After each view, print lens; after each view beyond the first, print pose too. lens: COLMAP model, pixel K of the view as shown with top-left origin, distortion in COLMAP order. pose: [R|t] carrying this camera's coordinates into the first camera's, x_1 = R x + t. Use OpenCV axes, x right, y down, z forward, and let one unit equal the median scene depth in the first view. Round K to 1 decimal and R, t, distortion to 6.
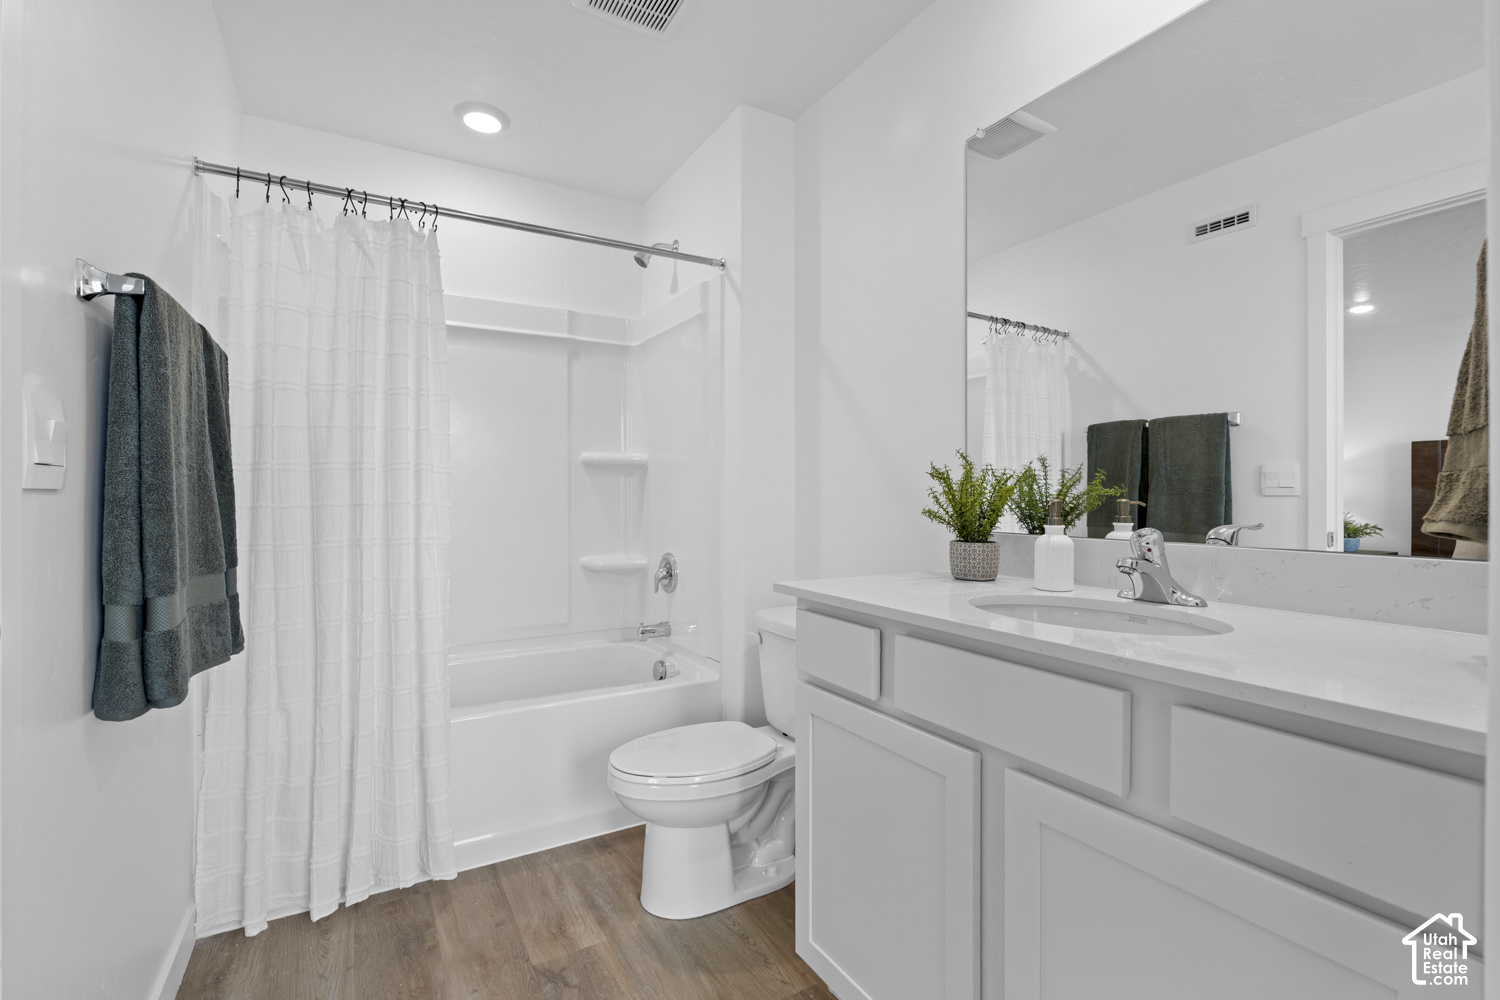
lens RADIAL K [[679.5, 0, 750.0], [0, 679.5, 500.0], [0, 0, 1]] dist [-0.002331, -0.000147]
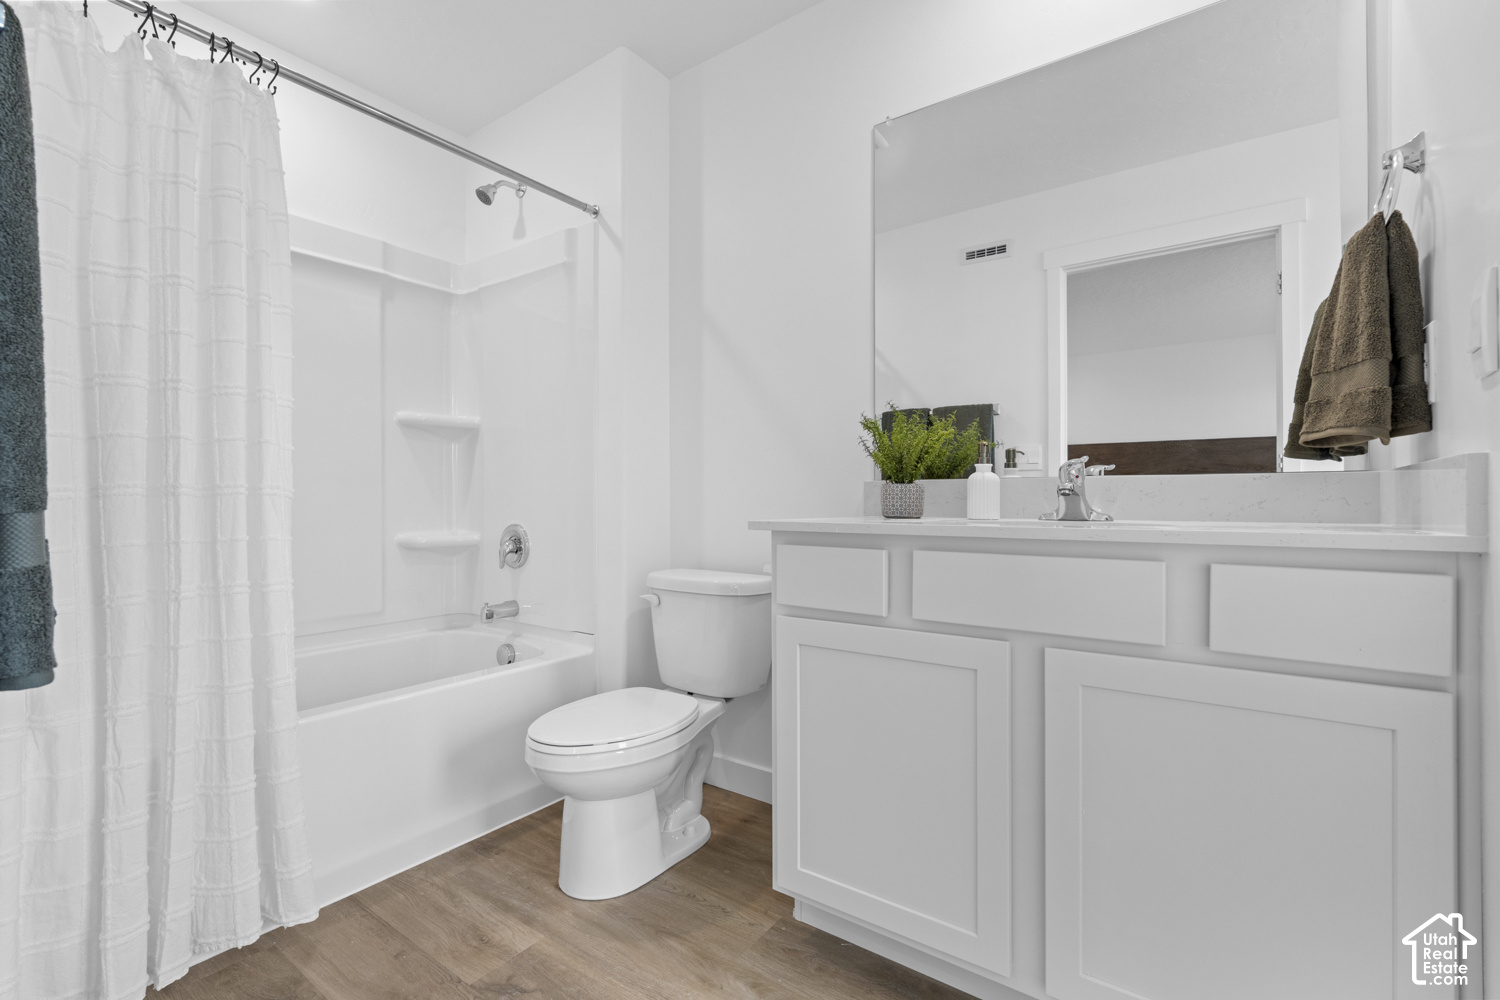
lens RADIAL K [[668.9, 0, 745.1], [0, 668.9, 506.1], [0, 0, 1]] dist [-0.002236, -0.000224]
pose [[0.914038, -0.003758, 0.405612, -0.294447], [0.004441, 0.999990, -0.000742, 0.081380], [-0.405605, 0.002479, 0.914045, 0.088470]]
